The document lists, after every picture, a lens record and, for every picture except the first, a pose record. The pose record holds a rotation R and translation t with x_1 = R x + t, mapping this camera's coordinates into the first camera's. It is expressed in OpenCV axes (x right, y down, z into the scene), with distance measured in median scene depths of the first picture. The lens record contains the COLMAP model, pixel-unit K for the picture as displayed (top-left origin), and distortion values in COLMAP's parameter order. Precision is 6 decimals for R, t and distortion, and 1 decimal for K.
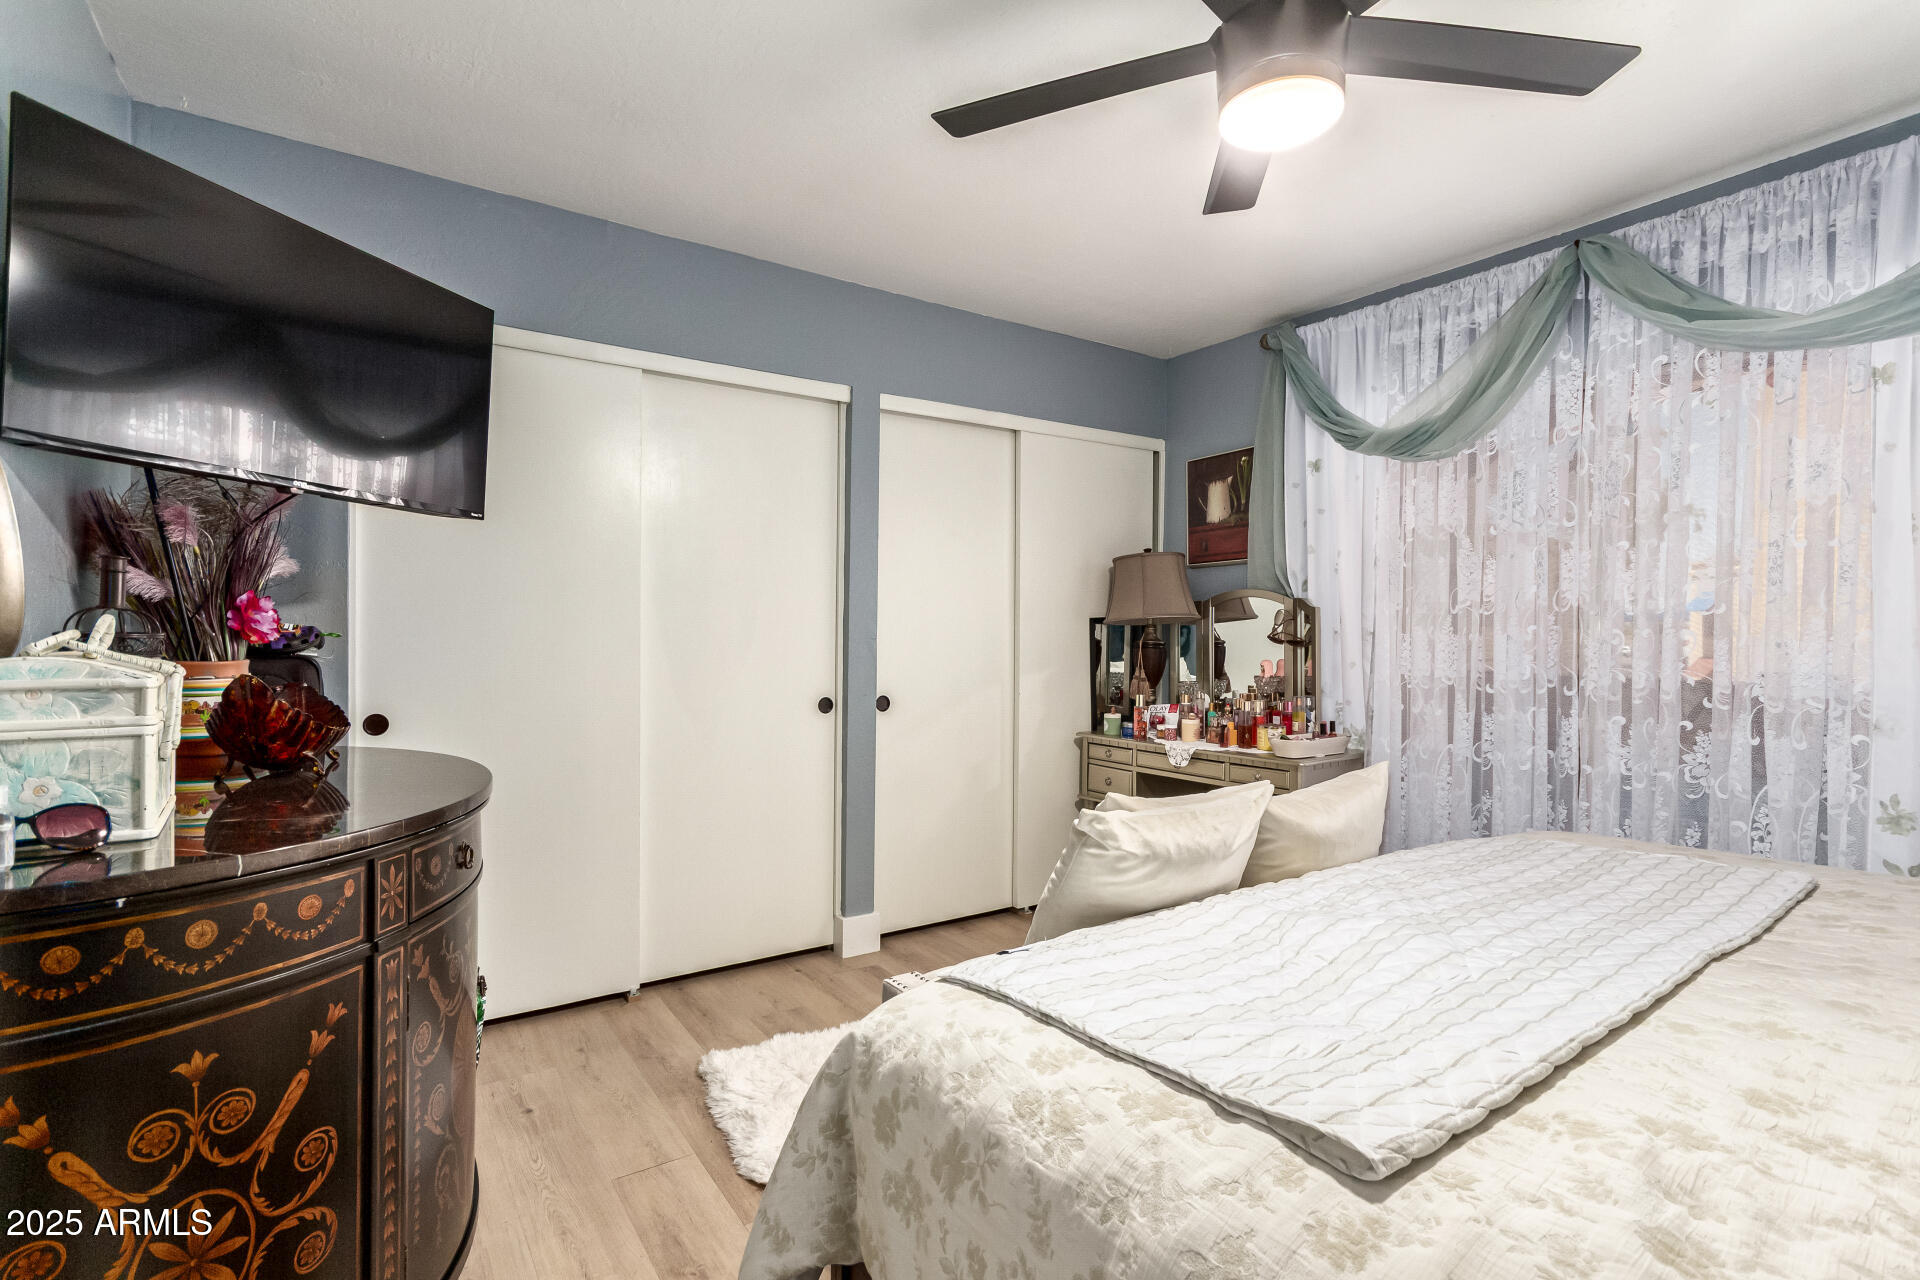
lens RADIAL K [[918.3, 0, 960.2], [0, 918.3, 642.1], [0, 0, 1]] dist [0.001443, 0.005915]
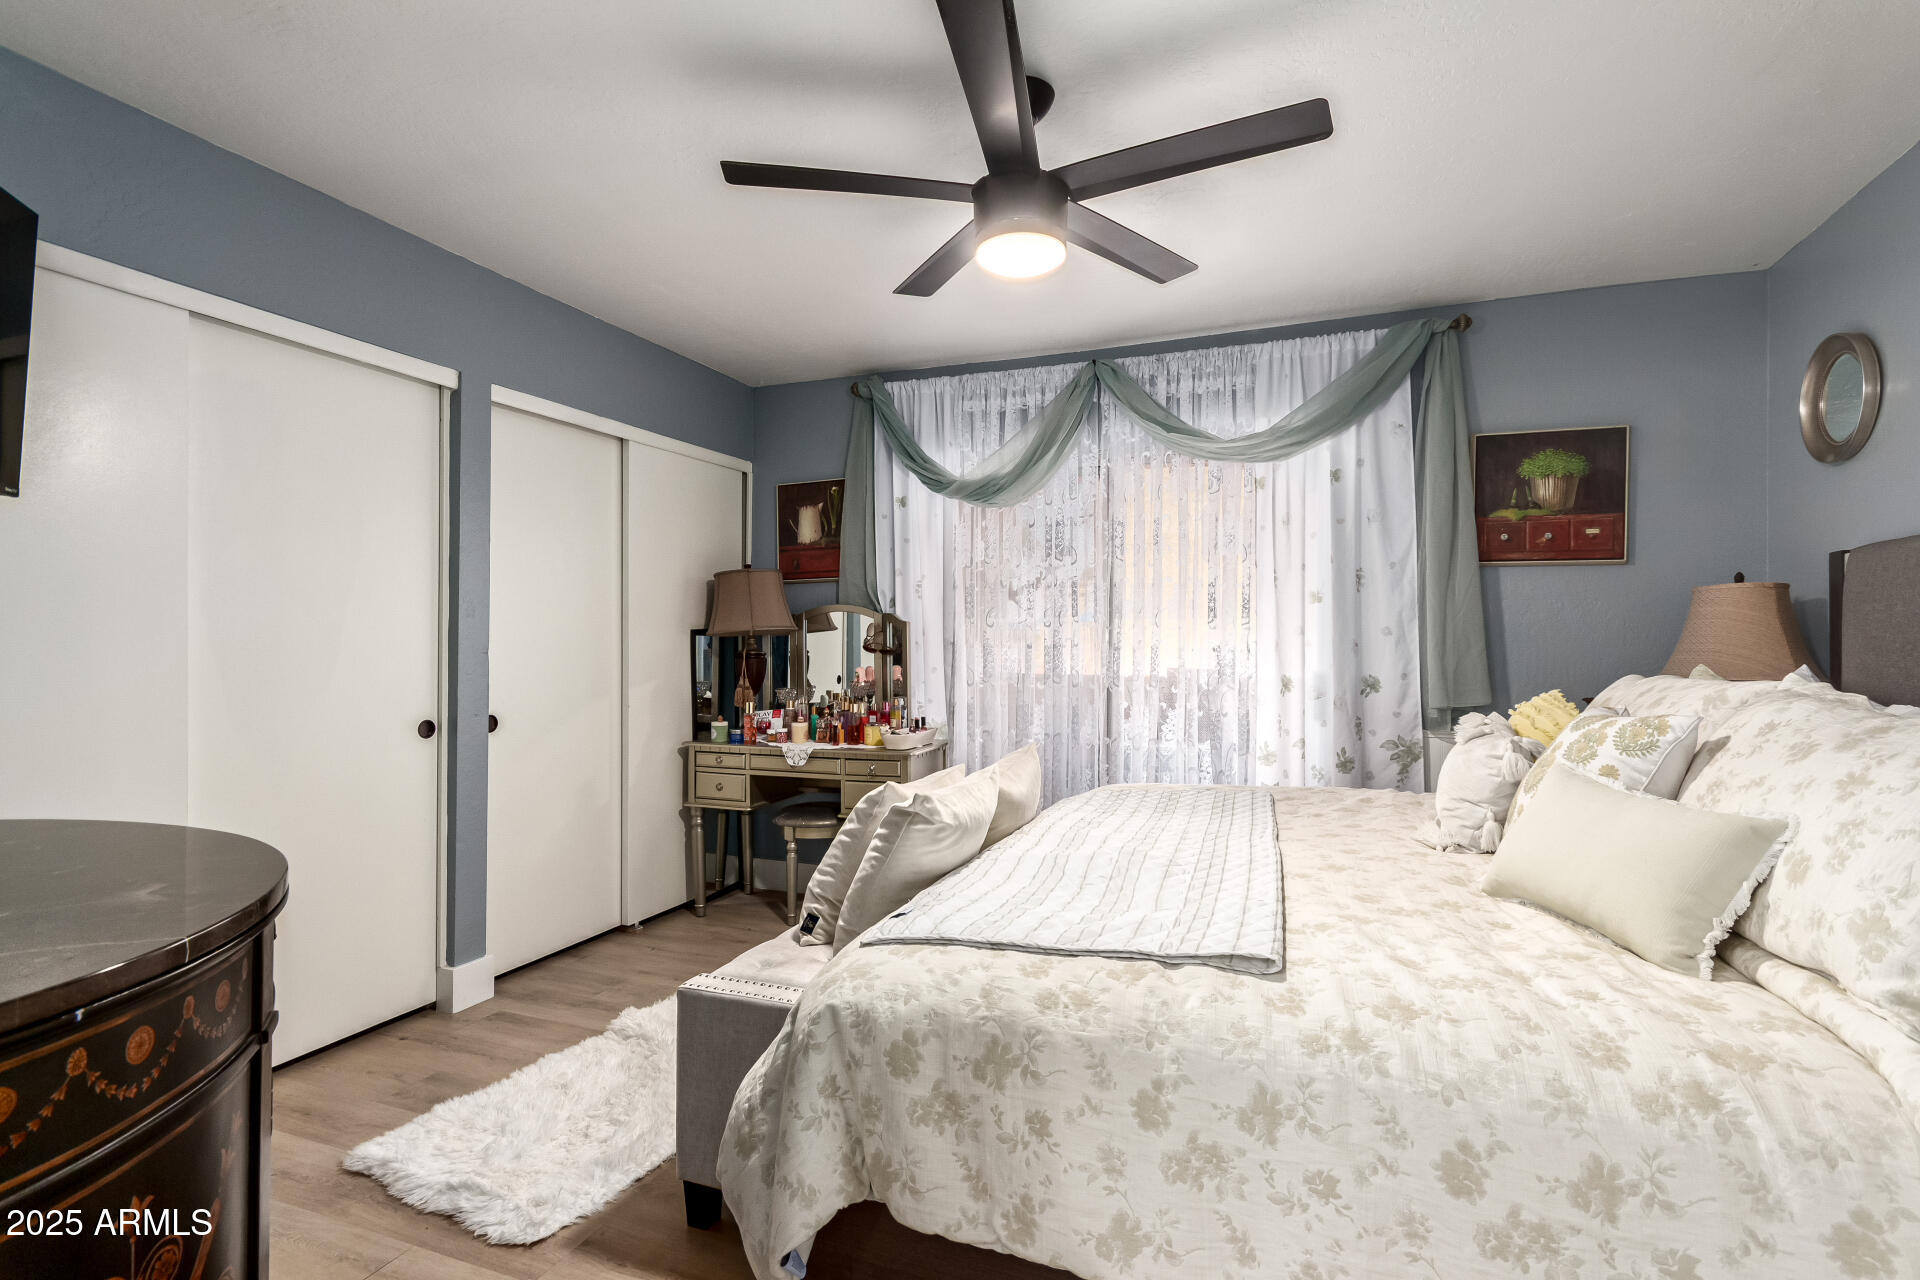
lens RADIAL K [[918.3, 0, 970.1], [0, 918.3, 637.4], [0, 0, 1]] dist [0.001443, 0.005915]
pose [[0.821251, -0.003075, 0.570559, -0.225254], [0.010250, 0.999904, -0.009365, -0.005580], [-0.570475, 0.013539, 0.821203, -0.018980]]
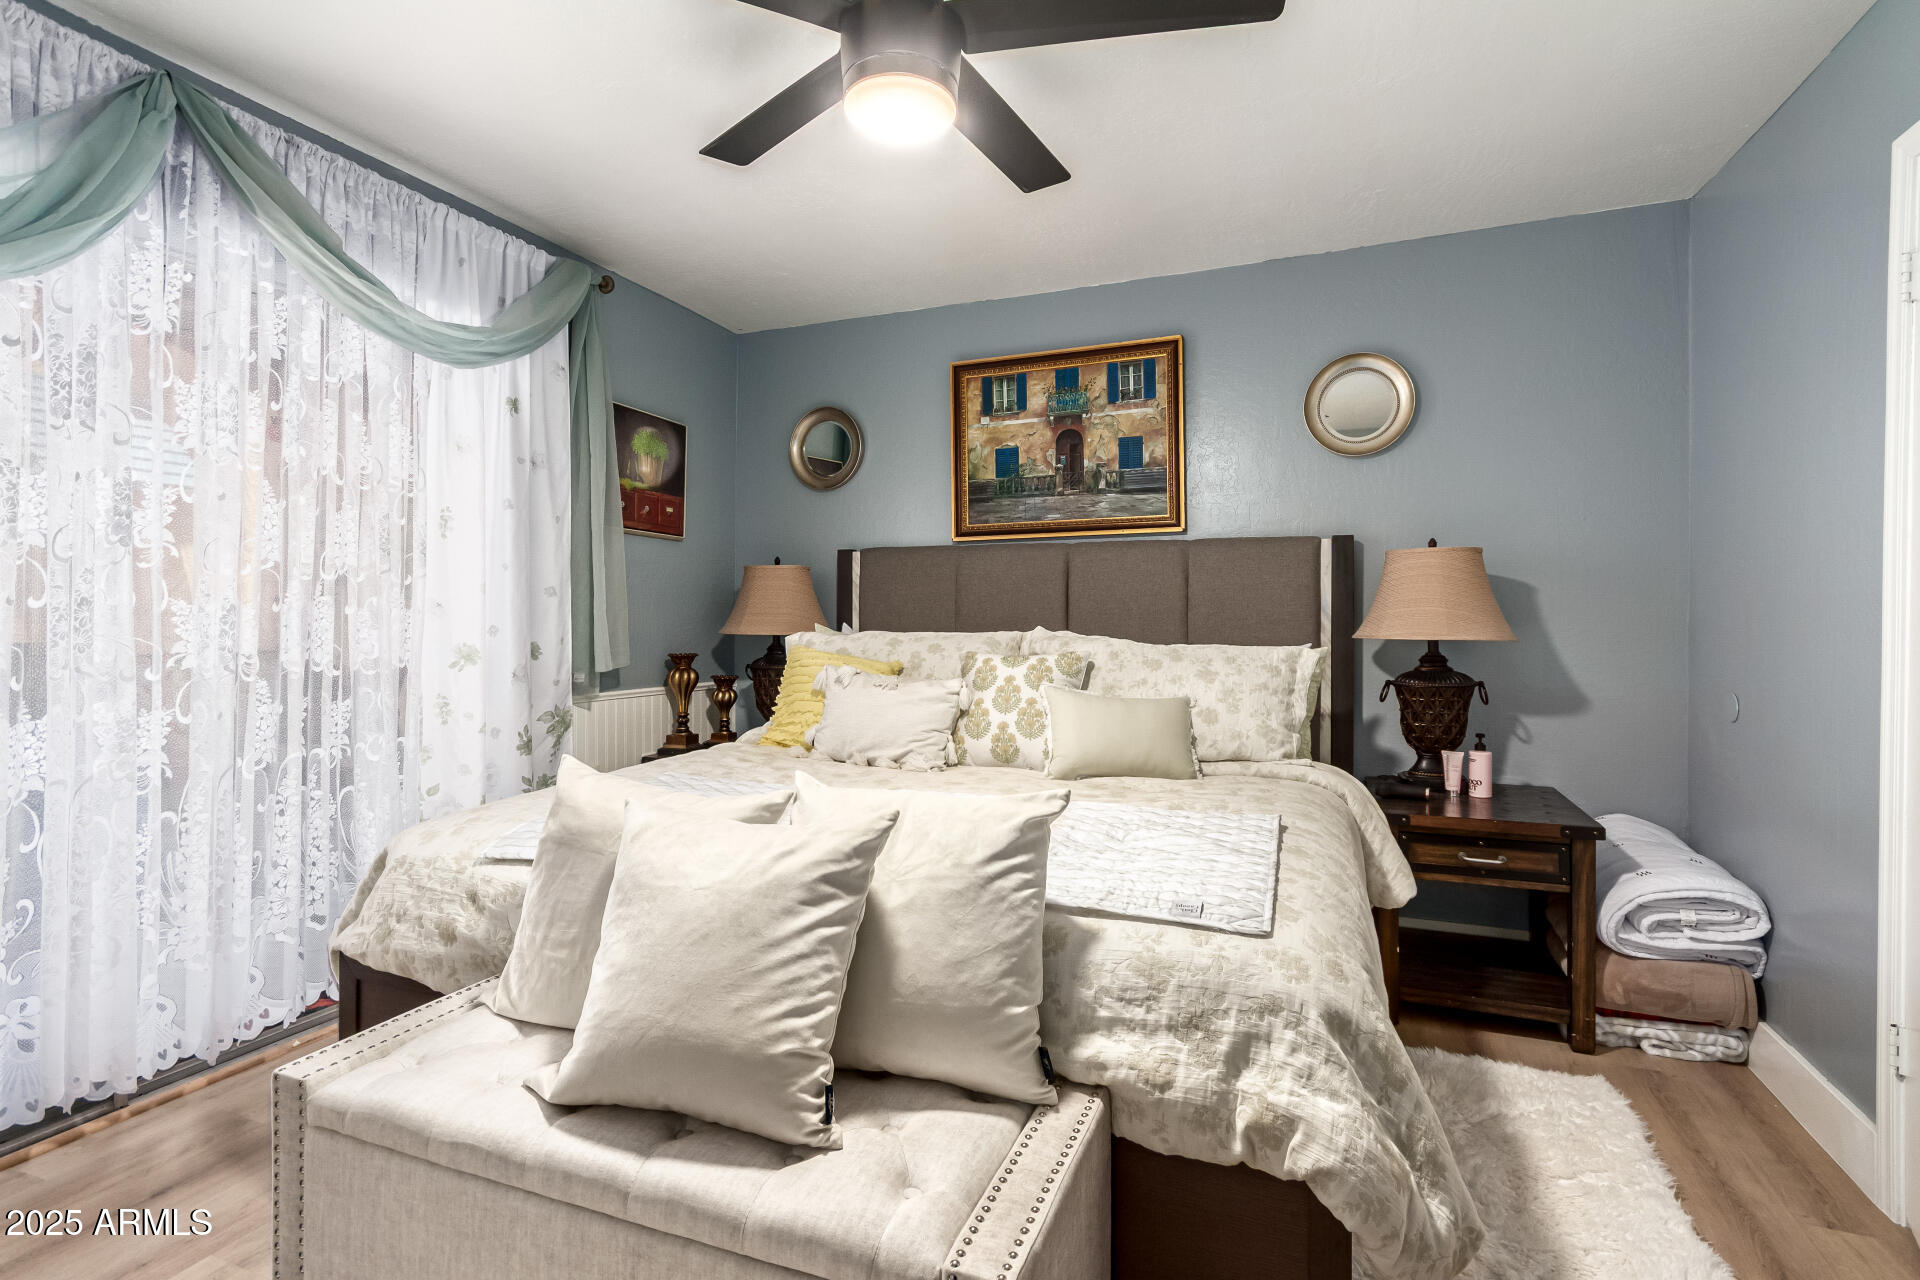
lens RADIAL K [[918.3, 0, 948.3], [0, 918.3, 625.8], [0, 0, 1]] dist [0.001443, 0.005915]
pose [[-0.543452, -0.020521, 0.839189, -0.257877], [-0.005399, 0.999766, 0.020951, -0.004320], [-0.839423, 0.006855, -0.543436, 0.721430]]
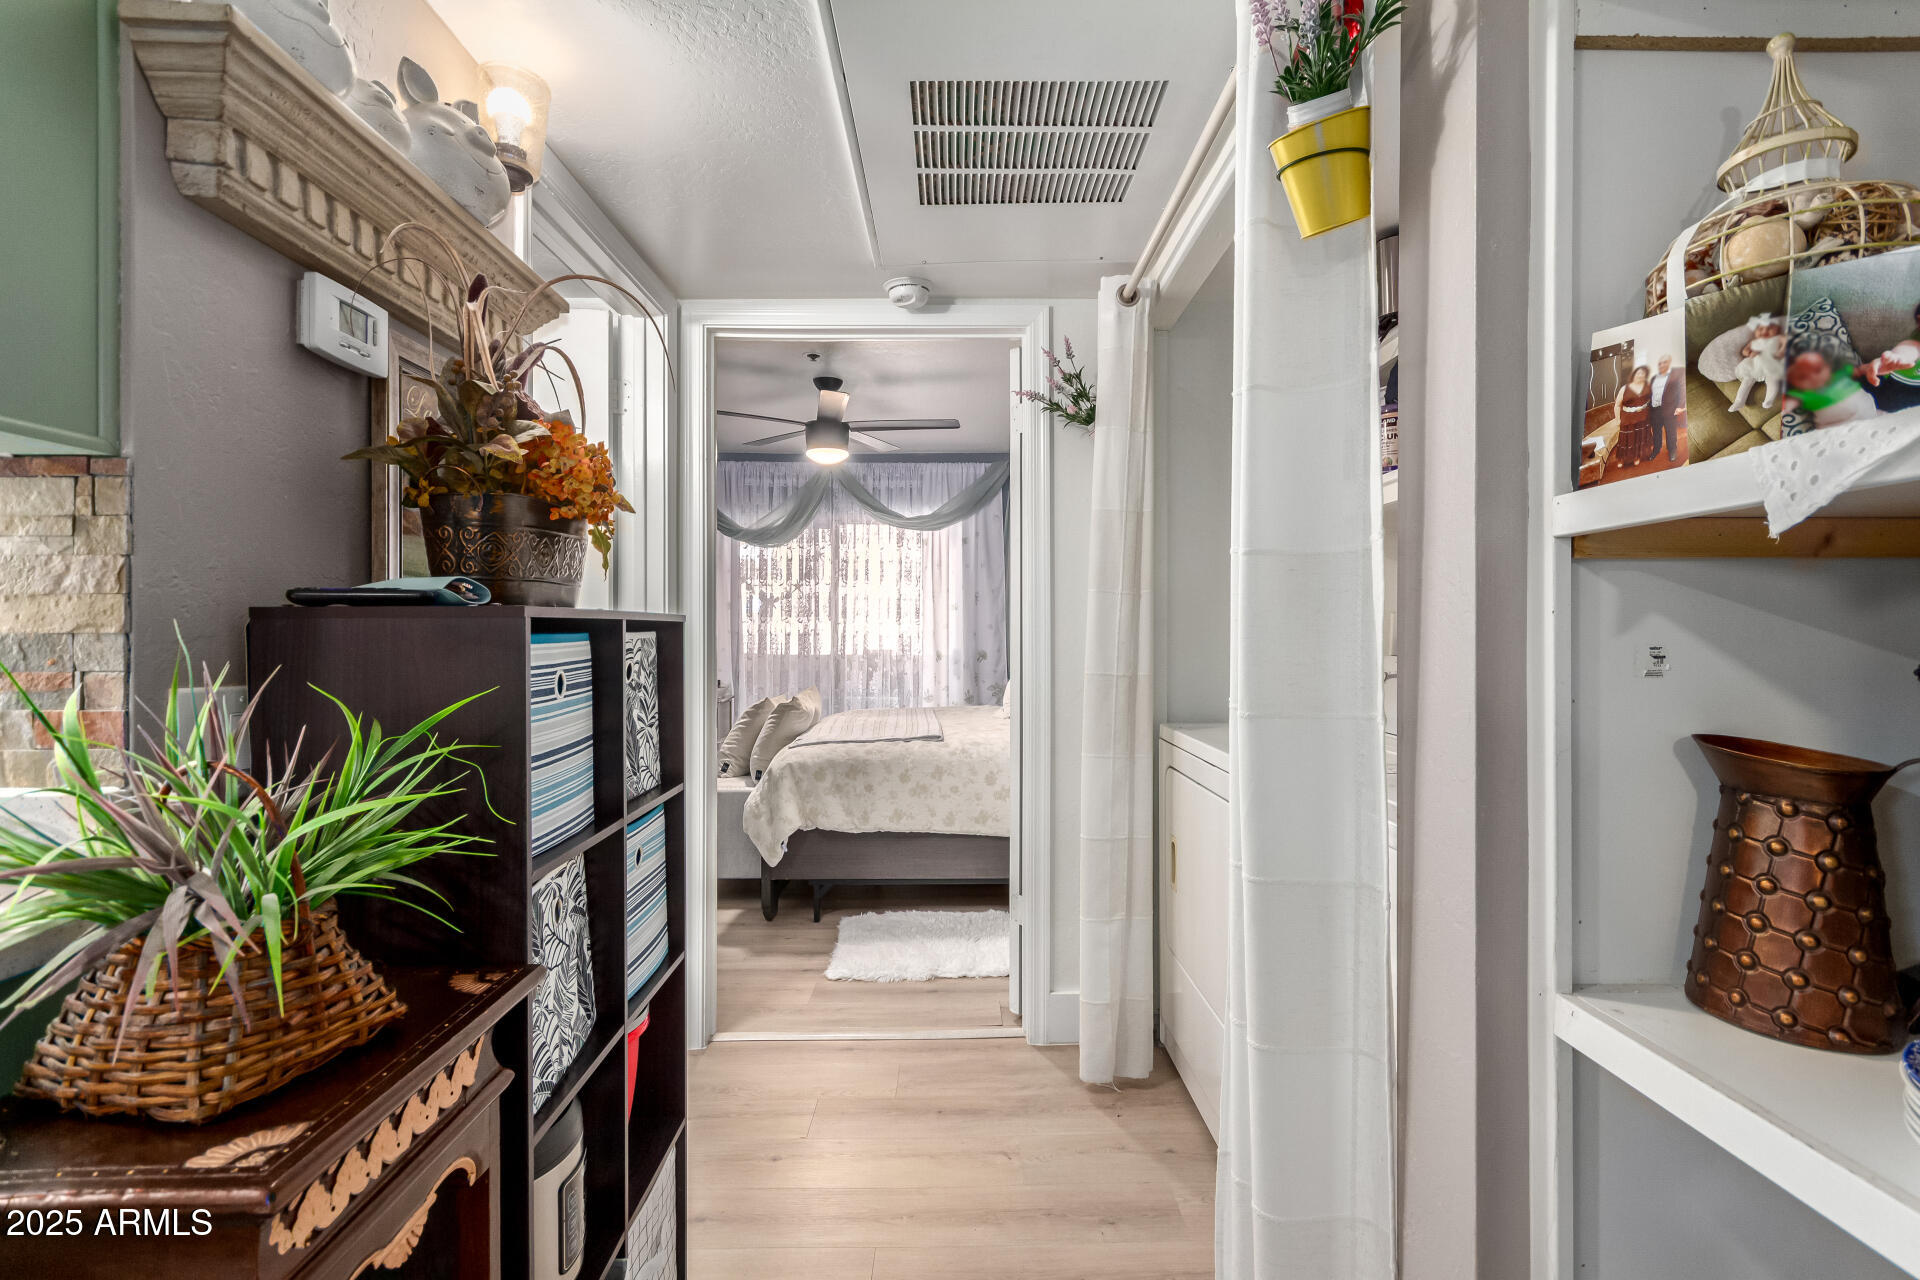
lens RADIAL K [[918.3, 0, 970.0], [0, 918.3, 644.5], [0, 0, 1]] dist [0.001443, 0.005915]
pose [[0.555102, -0.016290, 0.831623, -0.862862], [0.009881, 0.999867, 0.012990, -0.004737], [-0.831724, 0.001006, 0.555189, -0.462940]]
